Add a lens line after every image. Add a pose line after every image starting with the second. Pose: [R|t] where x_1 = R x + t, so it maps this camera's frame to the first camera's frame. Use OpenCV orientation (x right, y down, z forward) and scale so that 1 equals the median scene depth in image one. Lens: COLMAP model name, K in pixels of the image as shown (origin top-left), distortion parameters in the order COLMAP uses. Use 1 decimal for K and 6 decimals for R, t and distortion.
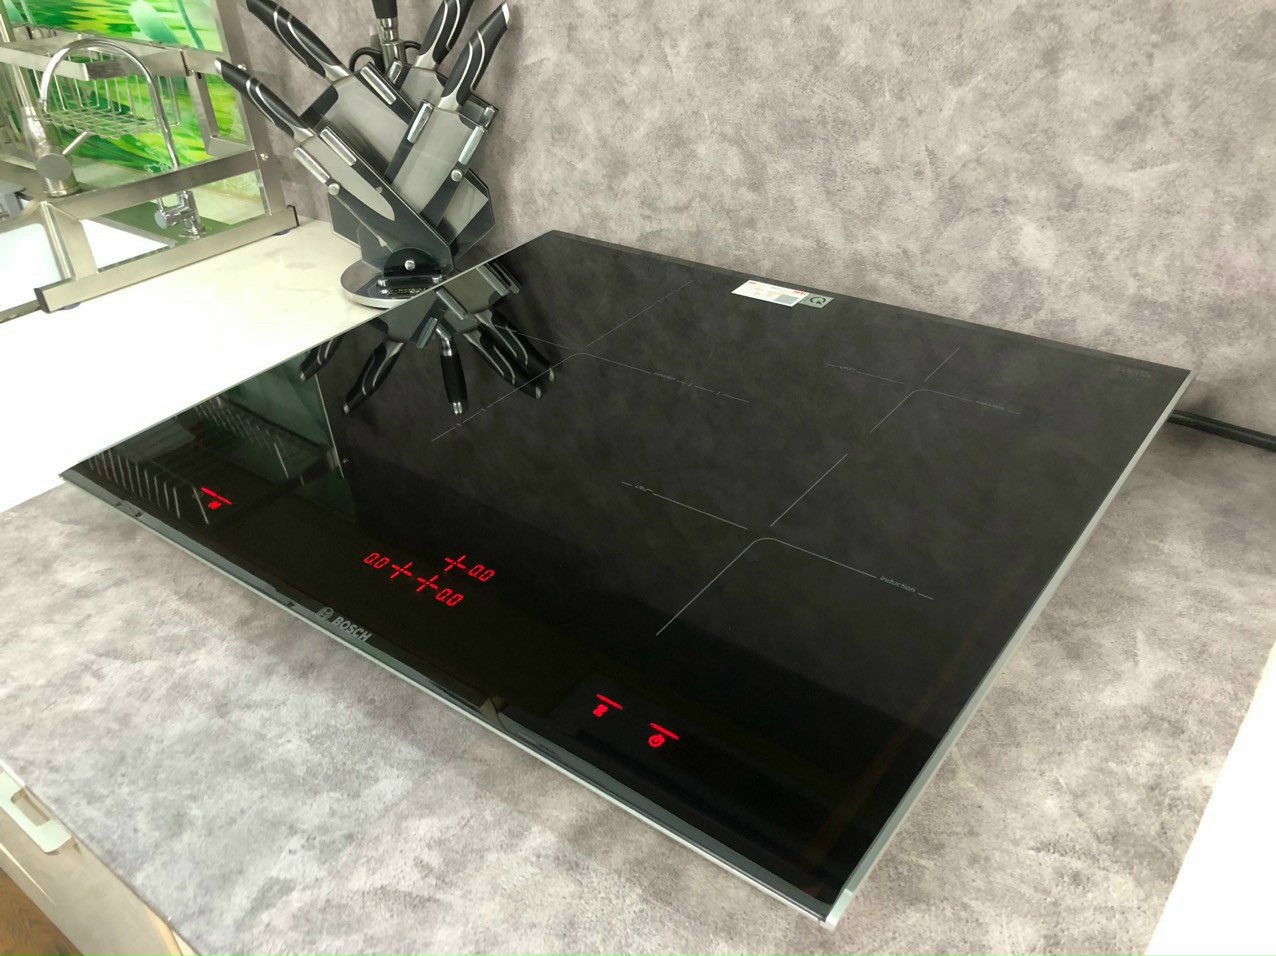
lens RADIAL K [[1004.5, 0, 635.9], [0, 1004.5, 509.2], [0, 0, 1]] dist [-0.010926, 0.014426]
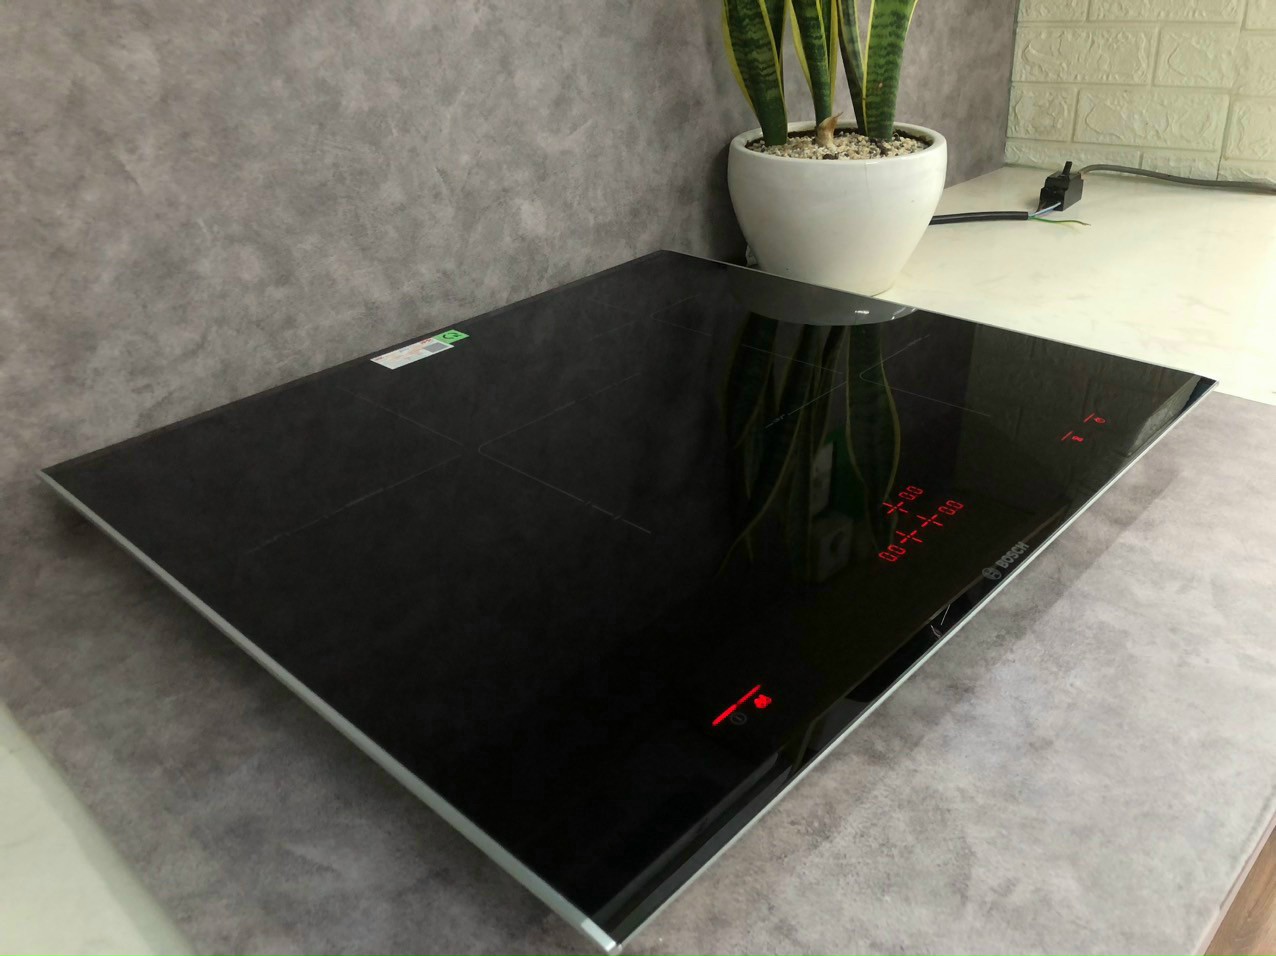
lens RADIAL K [[1004.5, 0, 635.9], [0, 1004.5, 509.2], [0, 0, 1]] dist [-0.010926, 0.014426]
pose [[0.125480, -0.467676, 0.874948, -0.758926], [0.603564, 0.735922, 0.306804, -0.283479], [-0.787379, 0.489589, 0.374616, 0.588405]]
